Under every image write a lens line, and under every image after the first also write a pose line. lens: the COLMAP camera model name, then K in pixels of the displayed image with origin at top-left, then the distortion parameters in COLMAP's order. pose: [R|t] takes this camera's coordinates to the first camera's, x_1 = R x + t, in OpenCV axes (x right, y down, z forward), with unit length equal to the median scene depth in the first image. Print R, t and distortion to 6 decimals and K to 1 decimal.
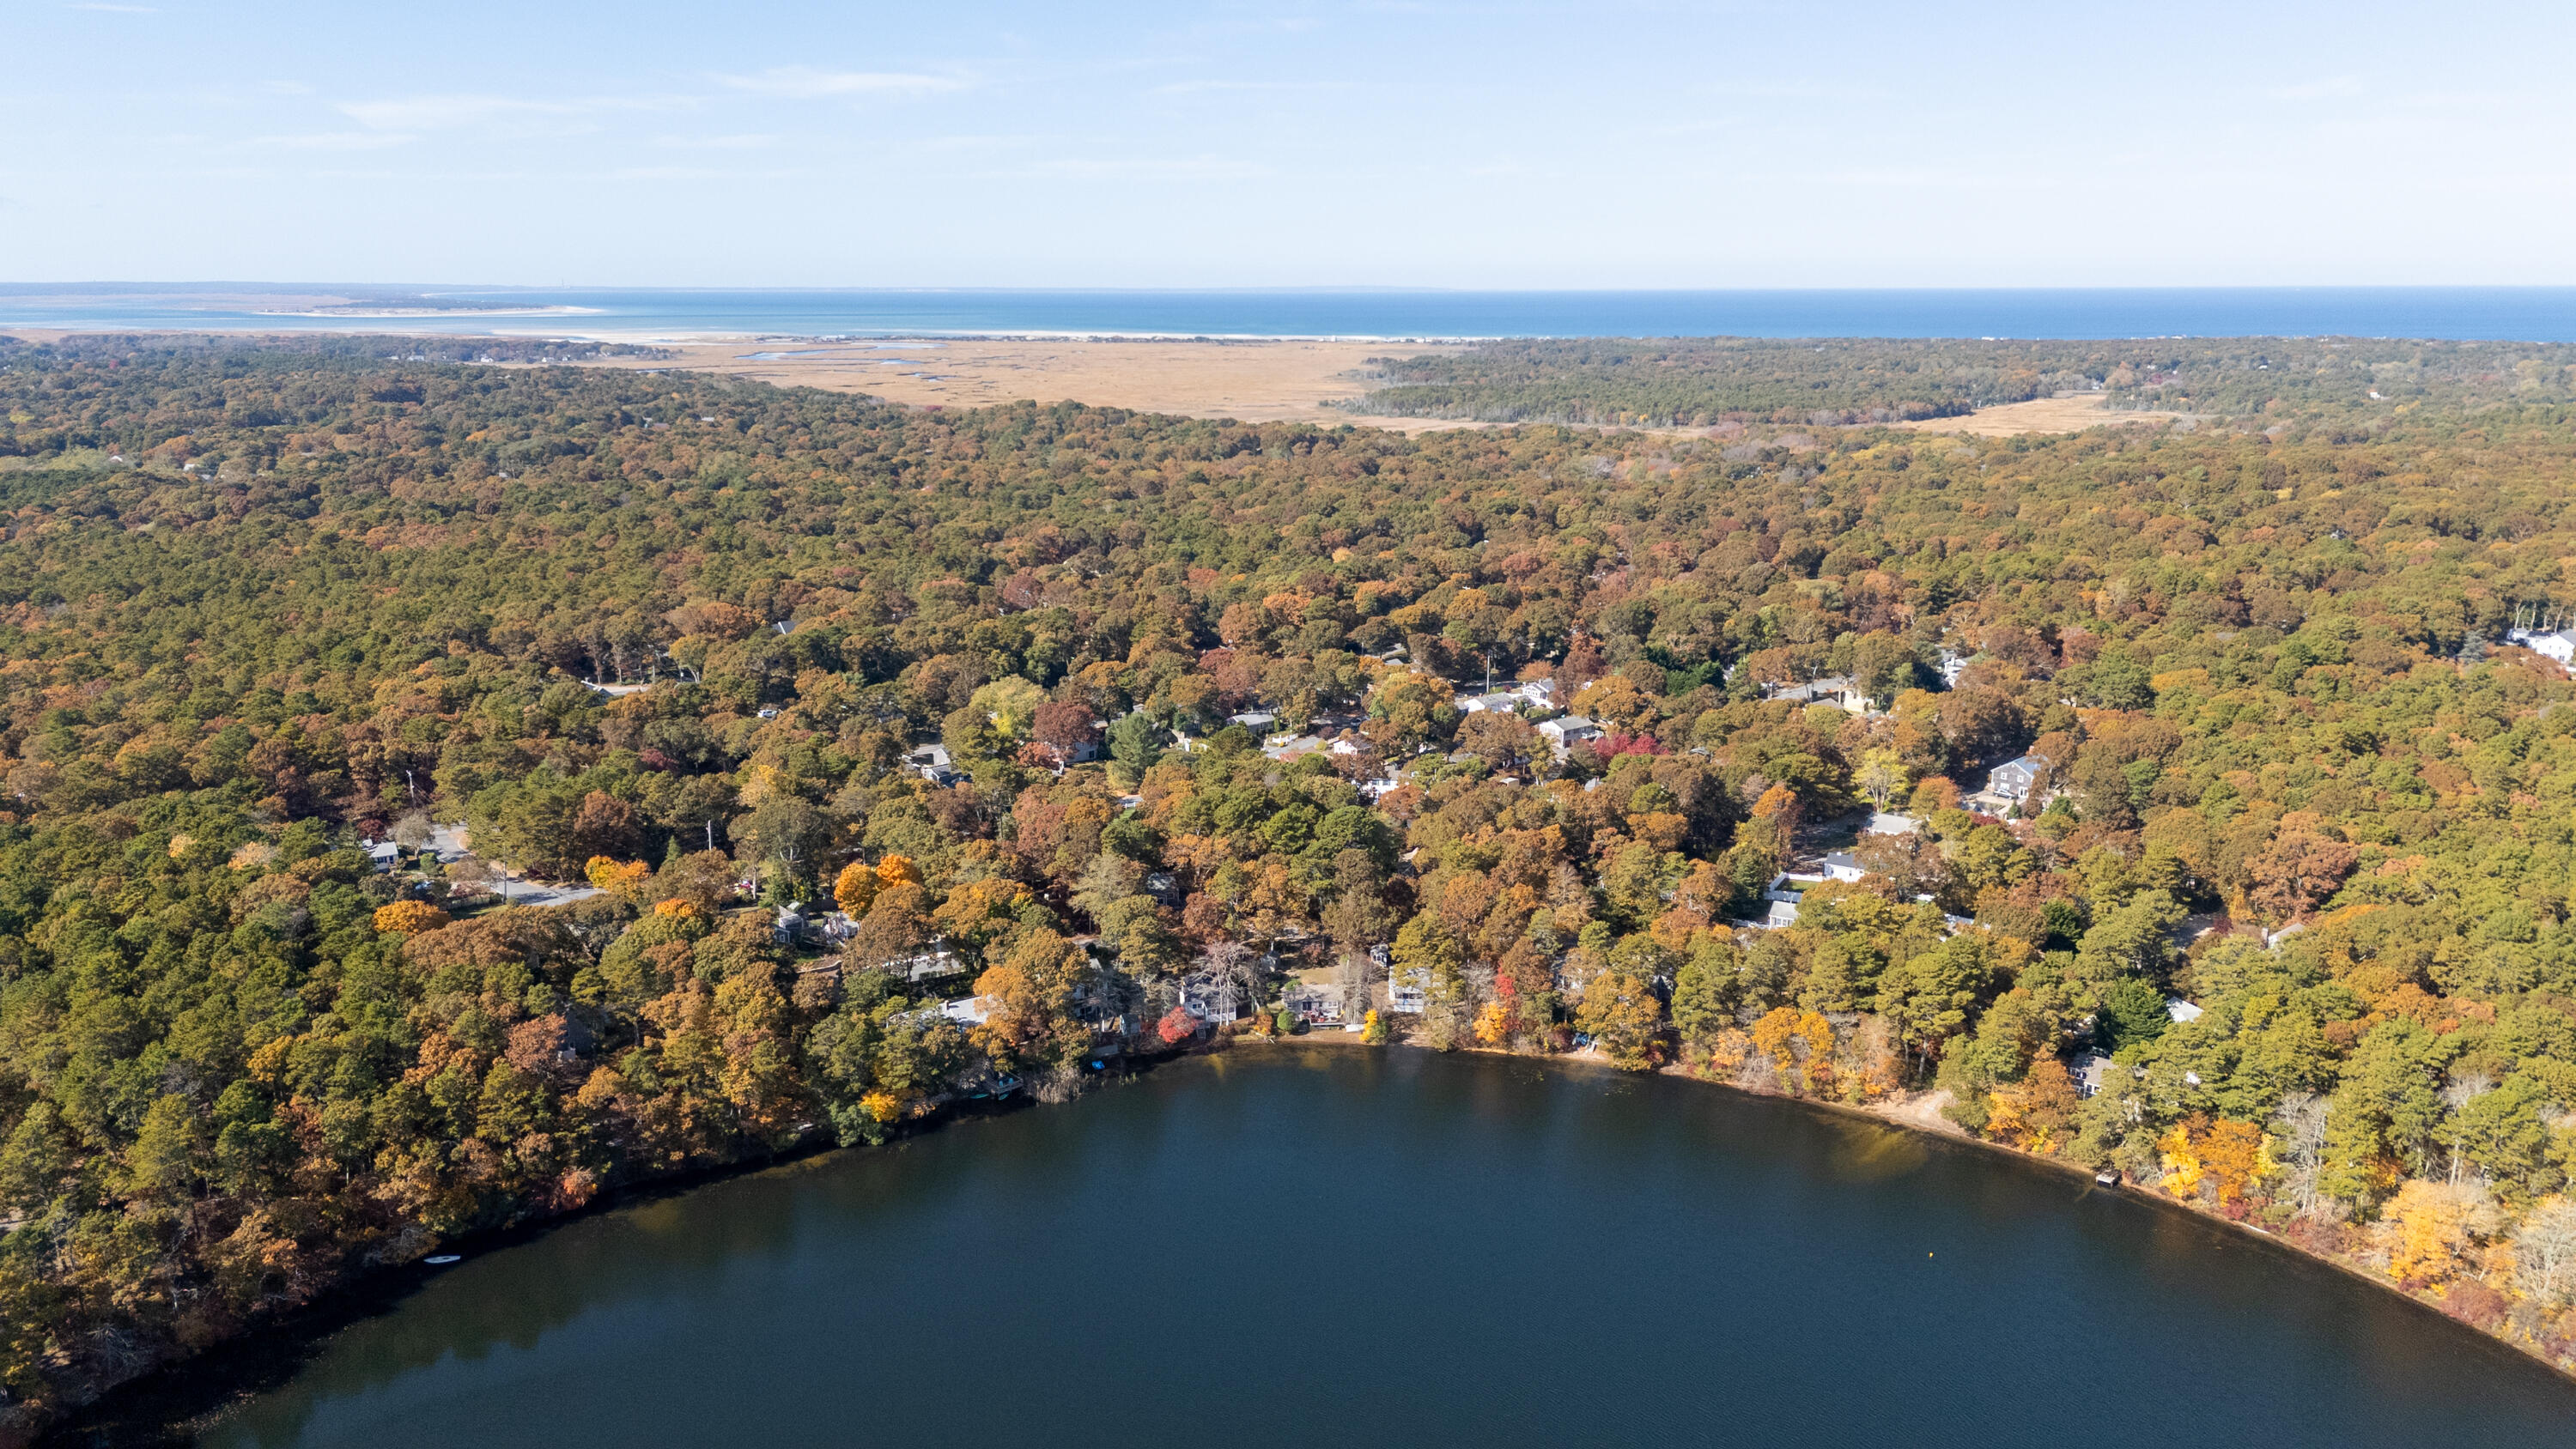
lens RADIAL K [[1896.5, 0, 1274.2], [0, 1896.5, 800.1], [0, 0, 1]] dist [0.085965, -0.076591]
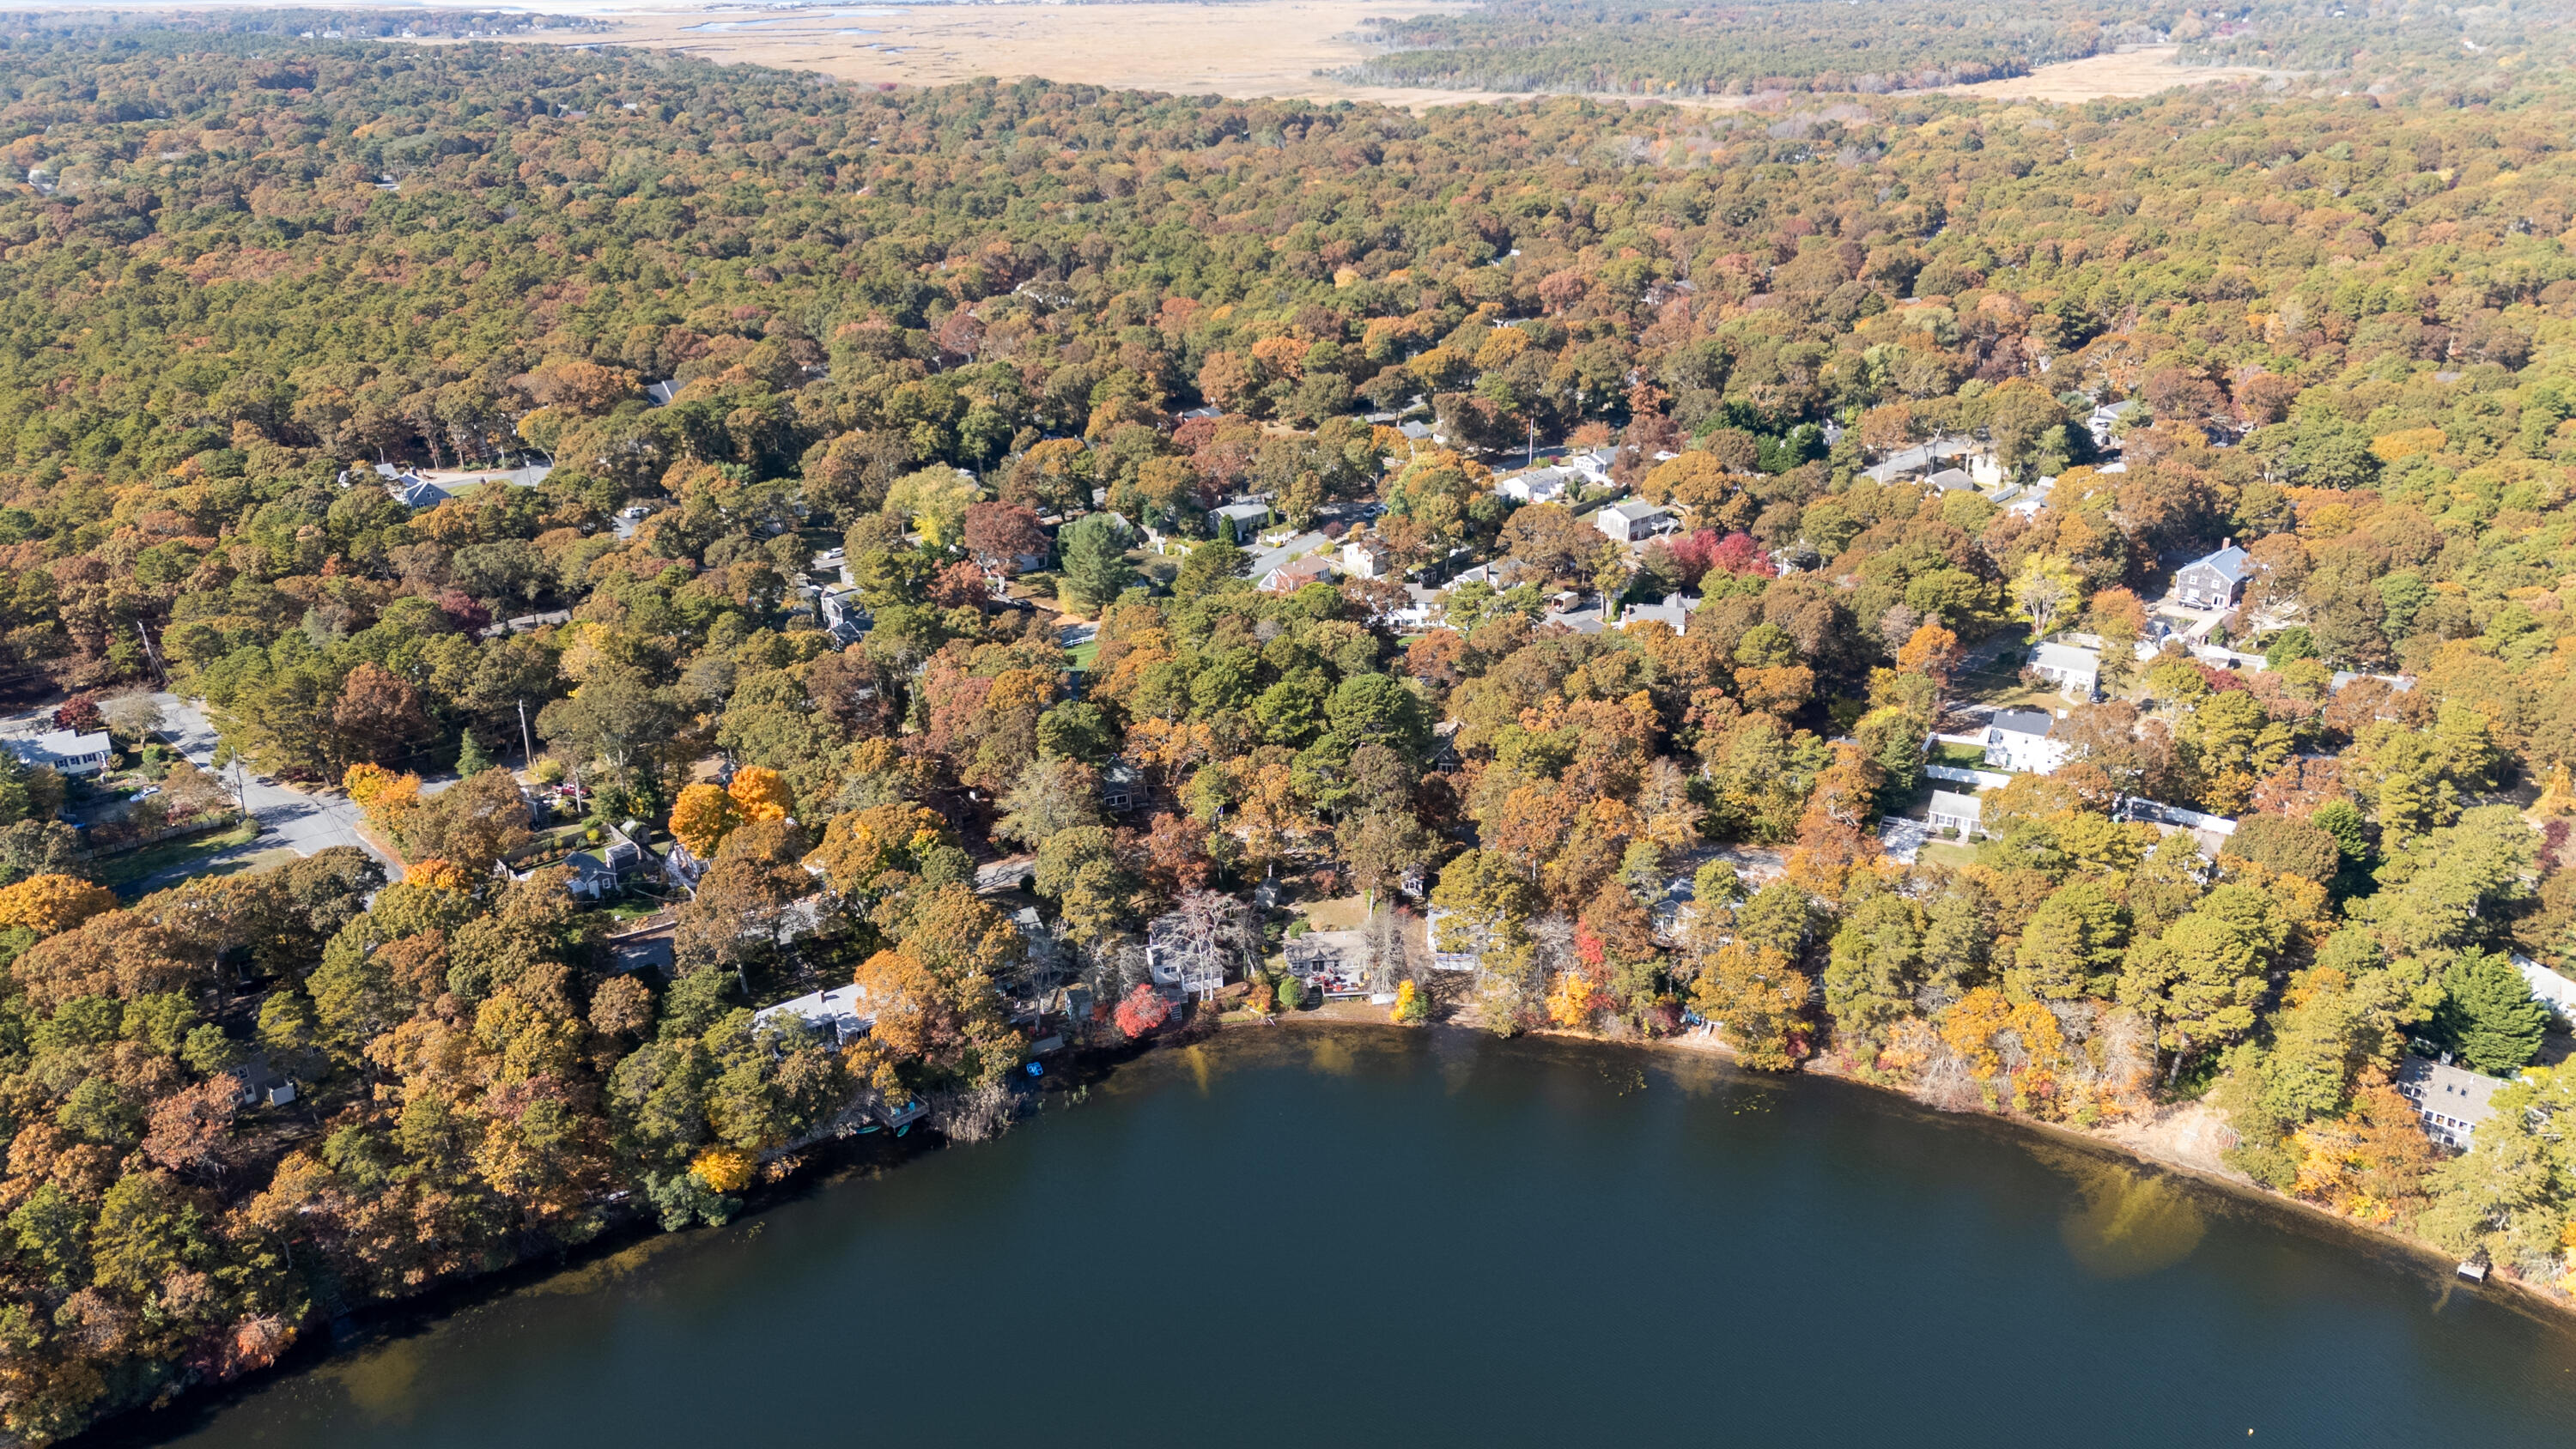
lens RADIAL K [[1960.5, 0, 1279.6], [0, 1960.5, 793.5], [0, 0, 1]] dist [0.067277, -0.045521]
pose [[0.999858, -0.016699, 0.002170, 0.001222], [0.016213, 0.989455, 0.143931, -0.055396], [-0.004550, -0.143875, 0.989585, 0.202876]]
